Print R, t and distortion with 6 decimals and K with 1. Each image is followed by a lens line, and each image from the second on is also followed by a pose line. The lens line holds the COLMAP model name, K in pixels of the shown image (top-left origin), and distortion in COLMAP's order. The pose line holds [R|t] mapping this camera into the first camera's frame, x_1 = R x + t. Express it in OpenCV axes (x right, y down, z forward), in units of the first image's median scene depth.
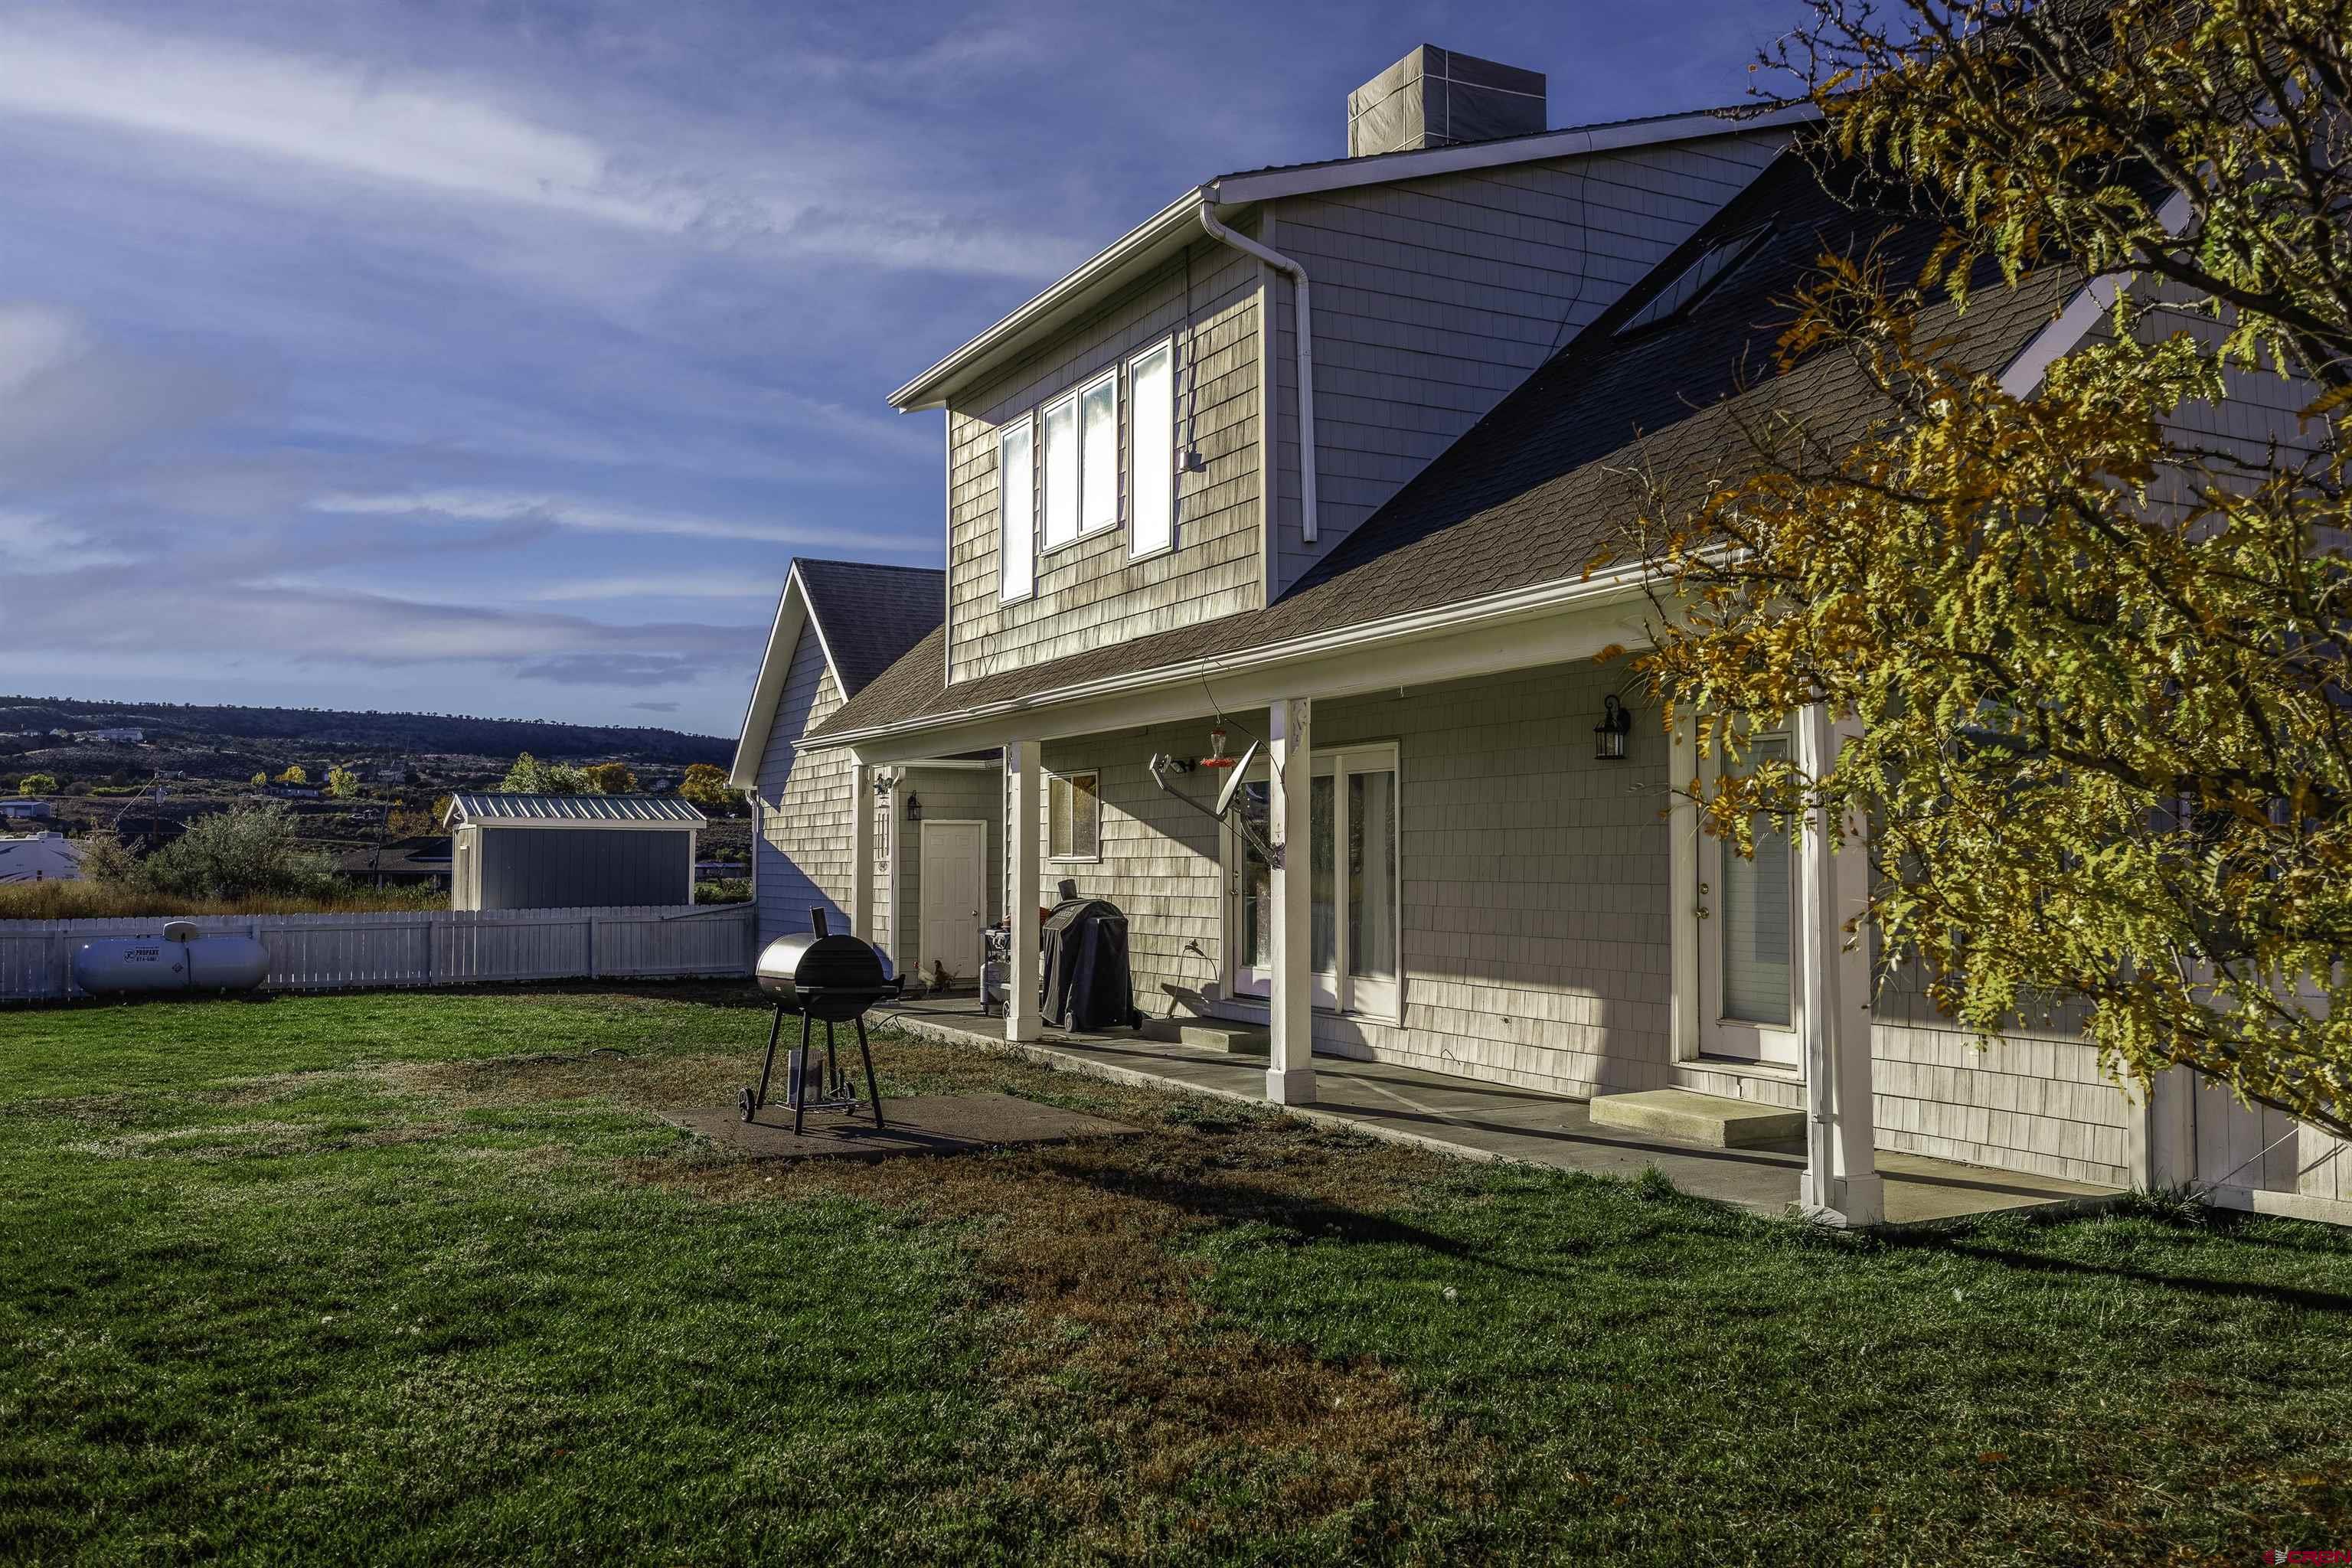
lens RADIAL K [[1812.9, 0, 1176.0], [0, 1812.9, 784.0], [0, 0, 1]] dist [-0.000545, -0.001686]
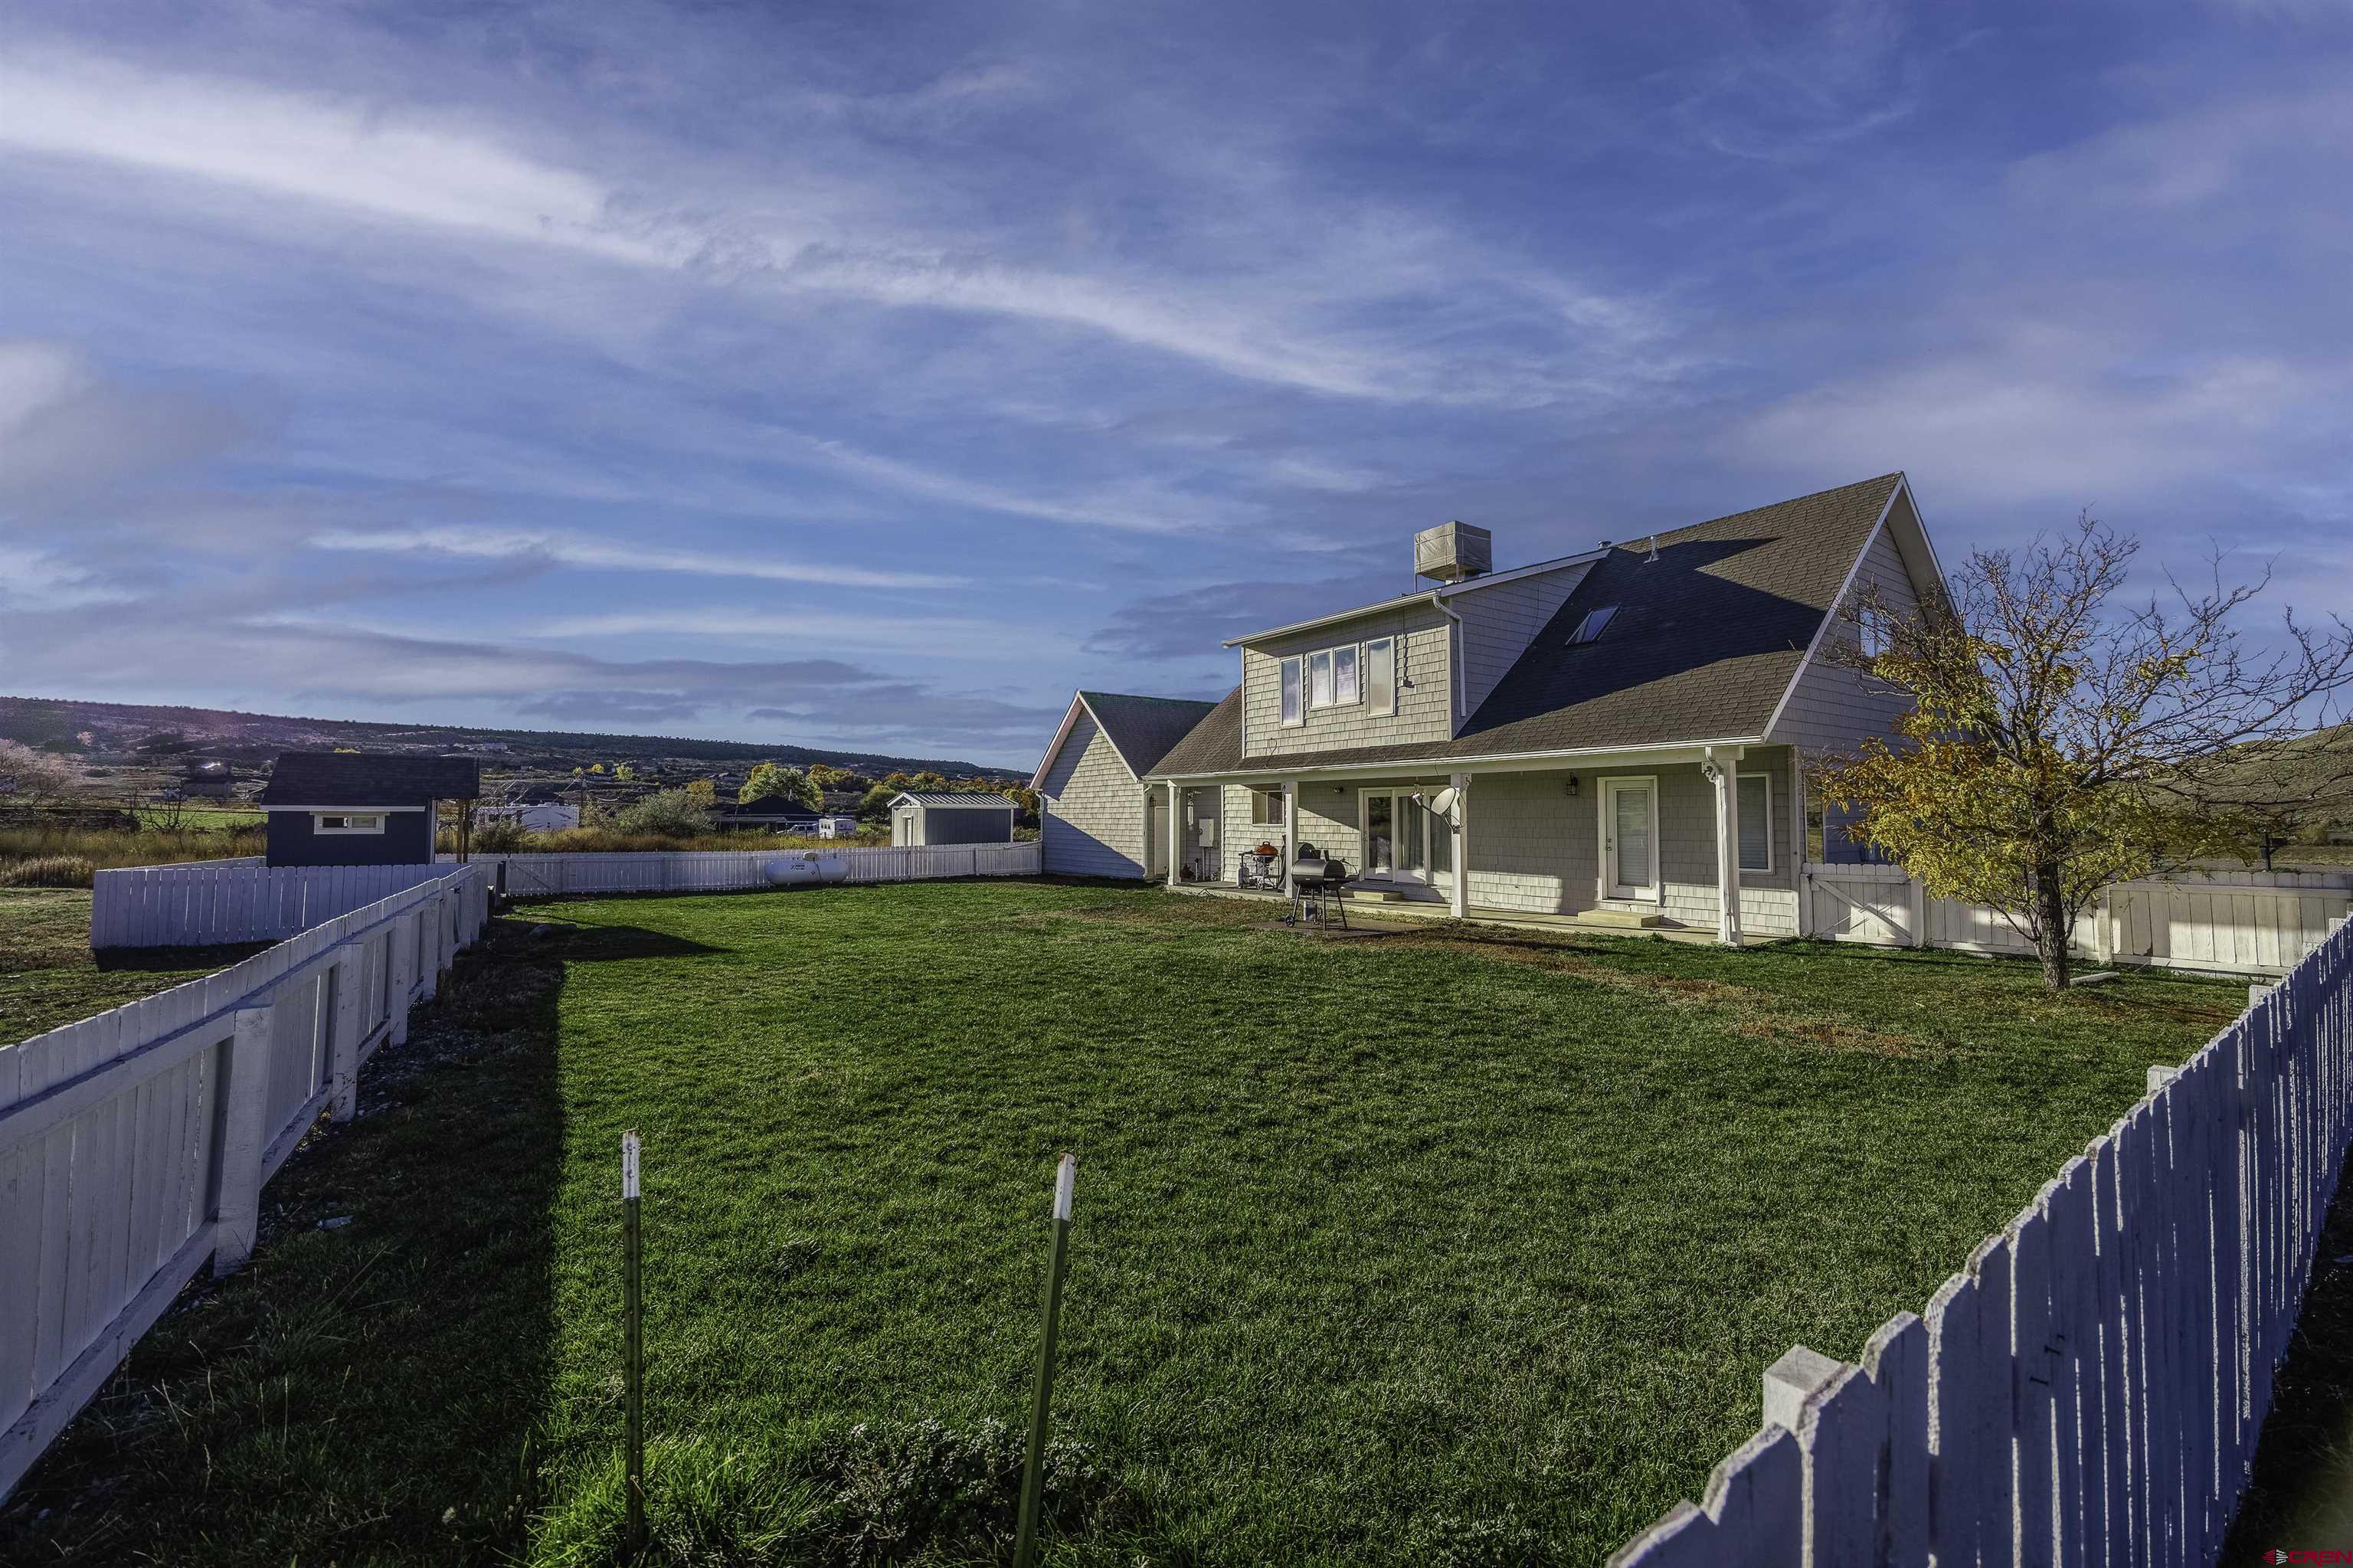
lens RADIAL K [[892.1, 0, 1180.2], [0, 892.1, 779.9], [0, 0, 1]] dist [-0.002968, -0.000209]
pose [[0.990908, 0.002080, 0.134524, -0.436514], [-0.002879, 0.999979, 0.005747, -0.034162], [-0.134509, -0.006082, 0.990894, -0.242648]]
